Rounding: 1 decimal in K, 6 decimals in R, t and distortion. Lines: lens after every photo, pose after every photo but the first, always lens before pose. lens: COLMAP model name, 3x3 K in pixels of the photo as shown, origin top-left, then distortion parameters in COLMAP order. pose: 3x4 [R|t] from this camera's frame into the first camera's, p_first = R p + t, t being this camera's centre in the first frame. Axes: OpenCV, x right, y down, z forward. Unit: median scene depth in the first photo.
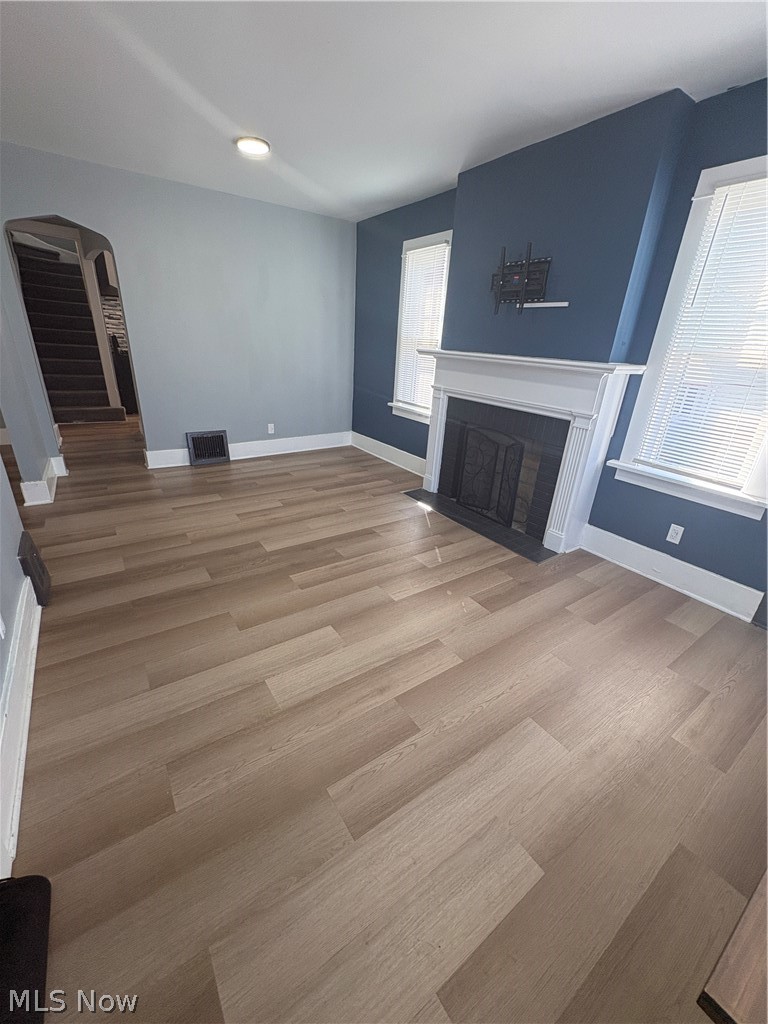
lens RADIAL K [[409.4, 0, 384.3], [0, 409.4, 513.0], [0, 0, 1]] dist [0.002194, 0.000504]
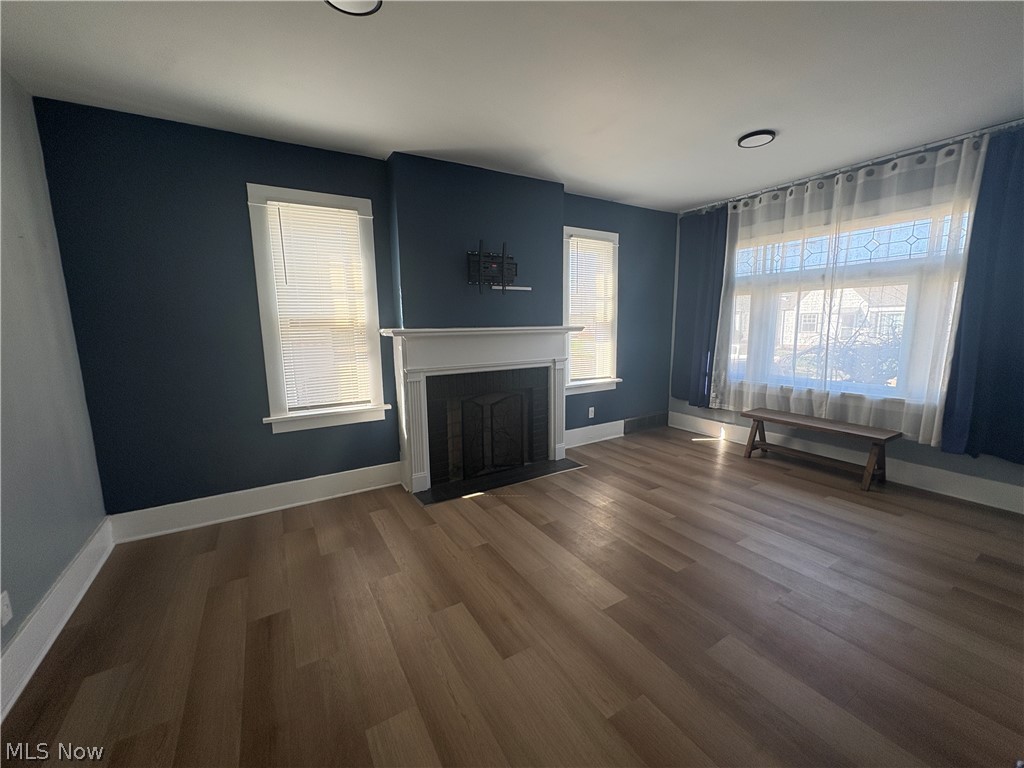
lens RADIAL K [[409.4, 0, 518.4], [0, 409.4, 383.0], [0, 0, 1]] dist [0.002194, 0.000504]
pose [[0.056915, -0.209074, 0.976242, -0.739230], [0.401634, 0.900009, 0.169333, -0.360007], [-0.914030, 0.382454, 0.135195, 0.739179]]
